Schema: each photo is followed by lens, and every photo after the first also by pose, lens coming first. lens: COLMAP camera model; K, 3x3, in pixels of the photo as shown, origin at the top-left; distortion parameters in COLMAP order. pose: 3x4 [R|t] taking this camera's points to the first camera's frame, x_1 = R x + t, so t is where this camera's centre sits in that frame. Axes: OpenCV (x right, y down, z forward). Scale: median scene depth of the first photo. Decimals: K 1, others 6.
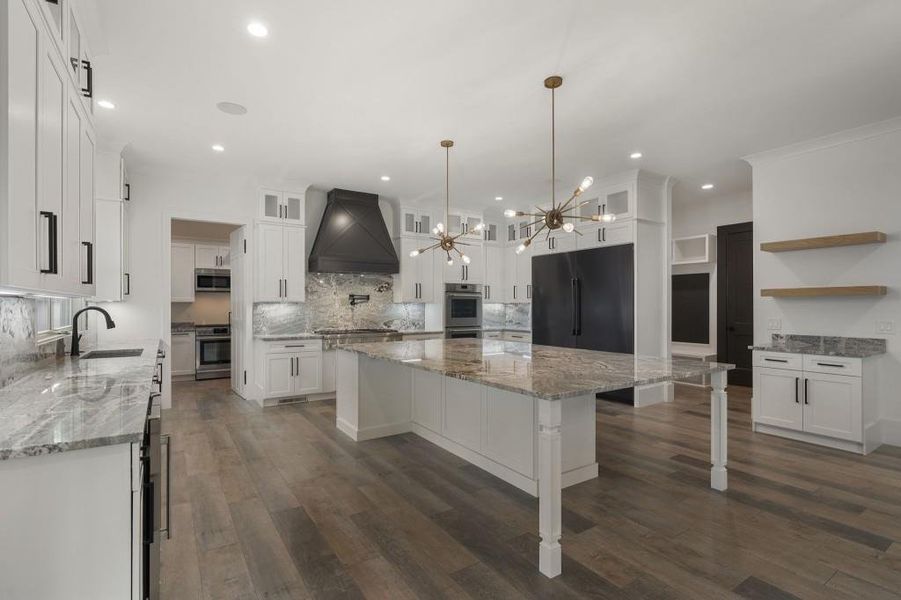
lens RADIAL K [[426.1, 0, 455.2], [0, 426.1, 303.2], [0, 0, 1]] dist [-0.001807, -0.000023]
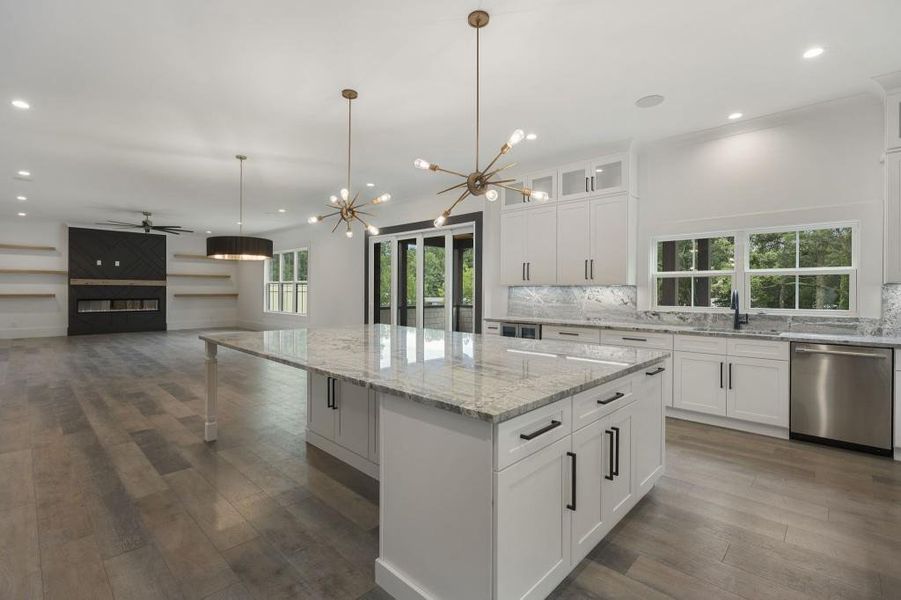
lens RADIAL K [[409.8, 0, 436.7], [0, 409.8, 290.1], [0, 0, 1]] dist [-0.003029, -0.000287]
pose [[-0.980594, -0.003072, -0.196024, 0.102283], [-0.001932, 0.999980, -0.006007, 0.009227], [0.196039, -0.005512, -0.980581, 1.044676]]
